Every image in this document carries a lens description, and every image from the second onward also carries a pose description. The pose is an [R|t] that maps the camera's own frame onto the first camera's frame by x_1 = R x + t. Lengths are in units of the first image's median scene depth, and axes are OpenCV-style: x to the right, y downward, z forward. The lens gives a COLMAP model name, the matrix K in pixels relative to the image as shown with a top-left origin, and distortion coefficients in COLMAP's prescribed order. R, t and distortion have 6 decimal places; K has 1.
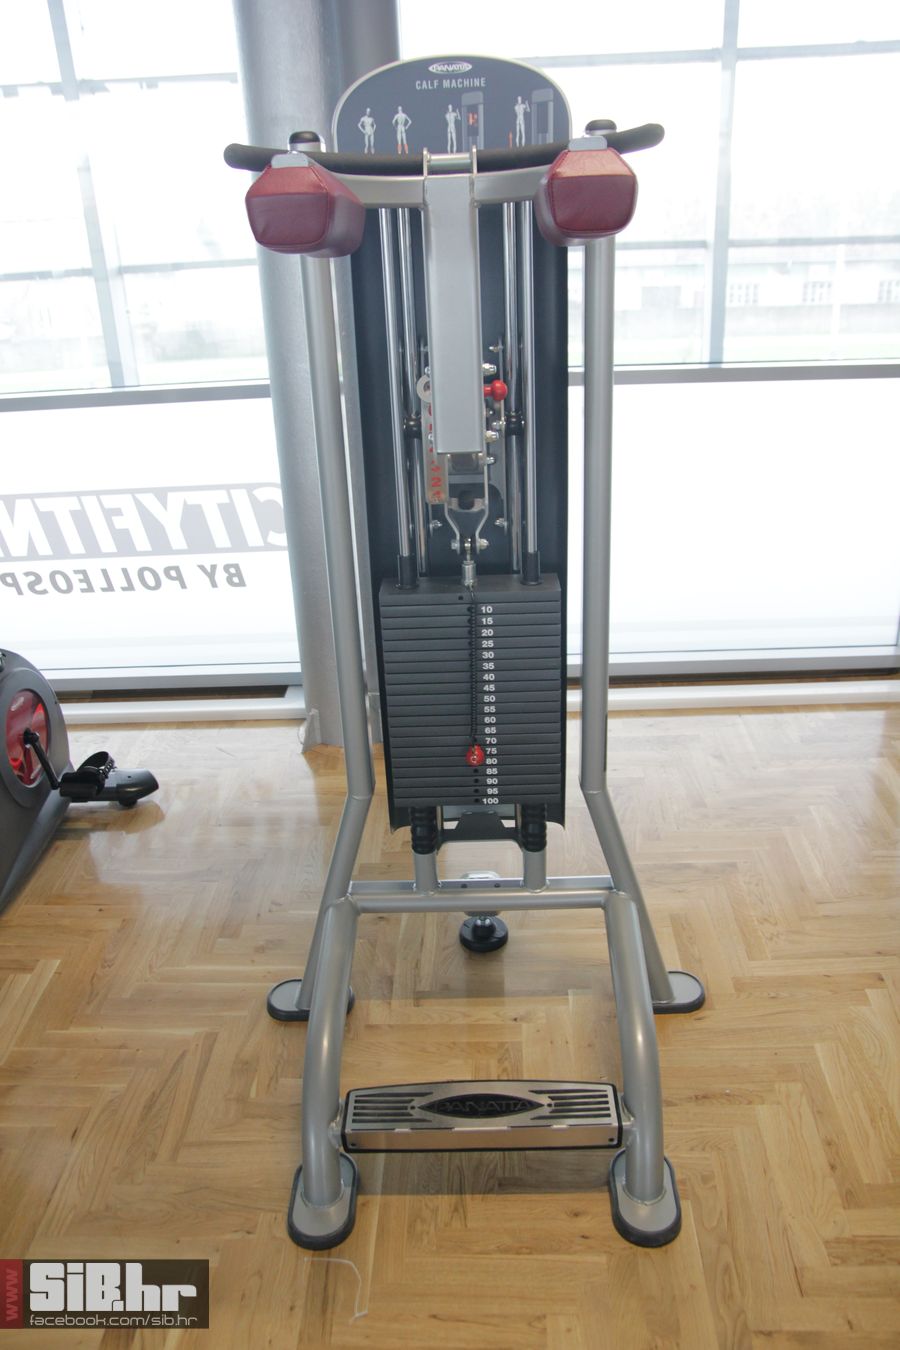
lens RADIAL K [[1014.4, 0, 405.8], [0, 1014.4, 664.5], [0, 0, 1]] dist [-0.129570, 0.105001]
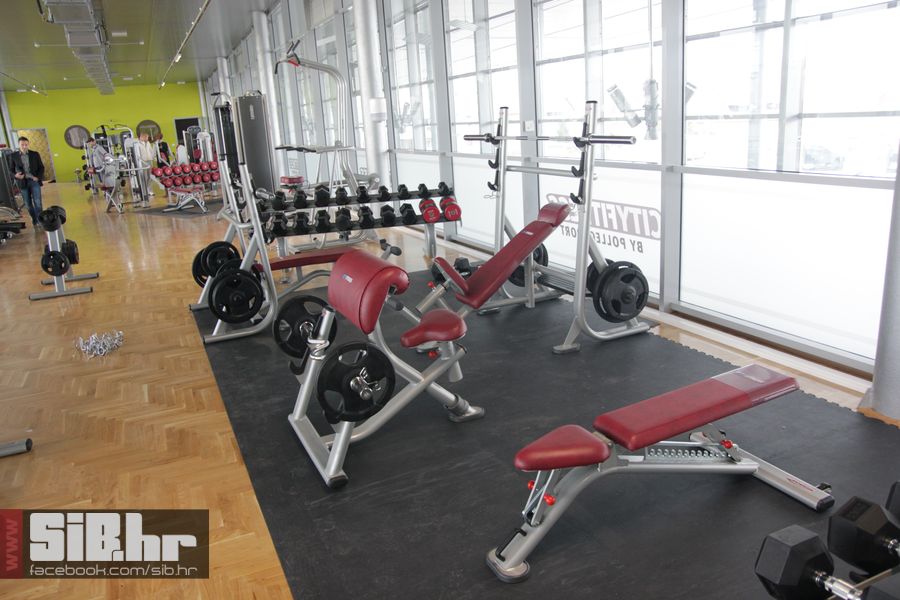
lens RADIAL K [[676.3, 0, 455.4], [0, 676.3, 296.2], [0, 0, 1]] dist [-0.129570, 0.105001]
pose [[0.463529, 0.247946, -0.850684, 0.952325], [-0.336855, 0.937280, 0.089637, 0.020372], [0.819554, 0.245008, 0.517978, -0.095508]]
